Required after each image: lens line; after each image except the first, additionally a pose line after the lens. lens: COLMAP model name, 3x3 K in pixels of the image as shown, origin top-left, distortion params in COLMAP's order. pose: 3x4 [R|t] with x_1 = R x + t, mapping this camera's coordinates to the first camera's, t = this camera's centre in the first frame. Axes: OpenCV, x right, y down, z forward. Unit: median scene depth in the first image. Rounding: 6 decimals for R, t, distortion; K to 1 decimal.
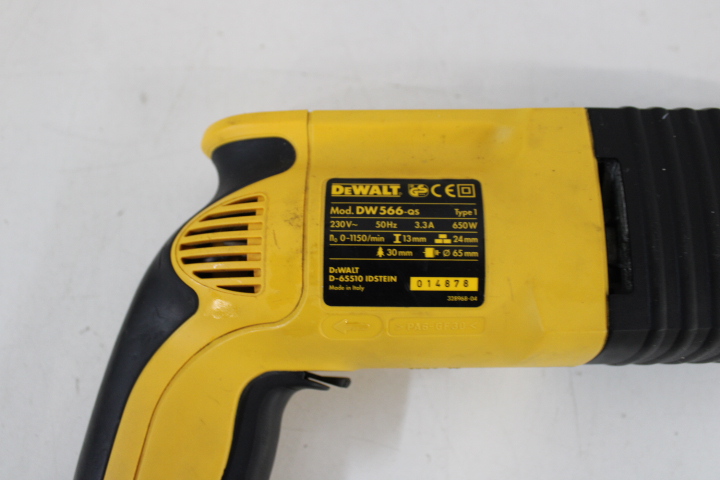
lens RADIAL K [[634.6, 0, 360.0], [0, 634.6, 240.0], [0, 0, 1]] dist [-0.118056, 0.006460]
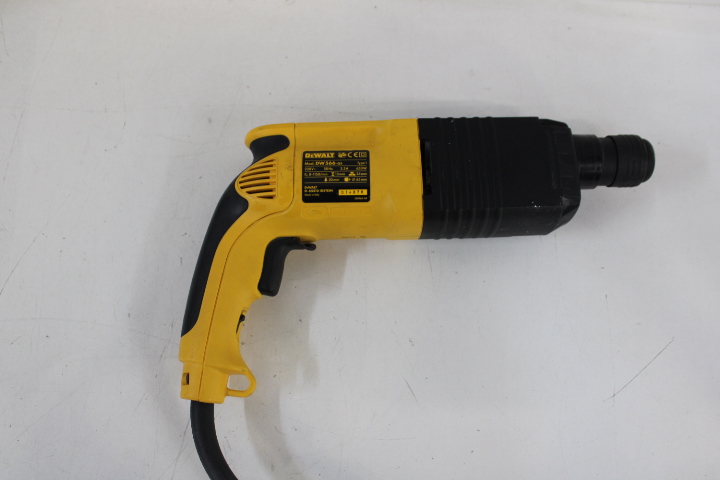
lens RADIAL K [[634.6, 0, 360.0], [0, 634.6, 240.0], [0, 0, 1]] dist [-0.118056, 0.006460]
pose [[0.999560, -0.021544, 0.020392, 0.103848], [0.022615, 0.998294, -0.053823, 0.365026], [-0.019197, 0.054260, 0.998342, -1.327719]]
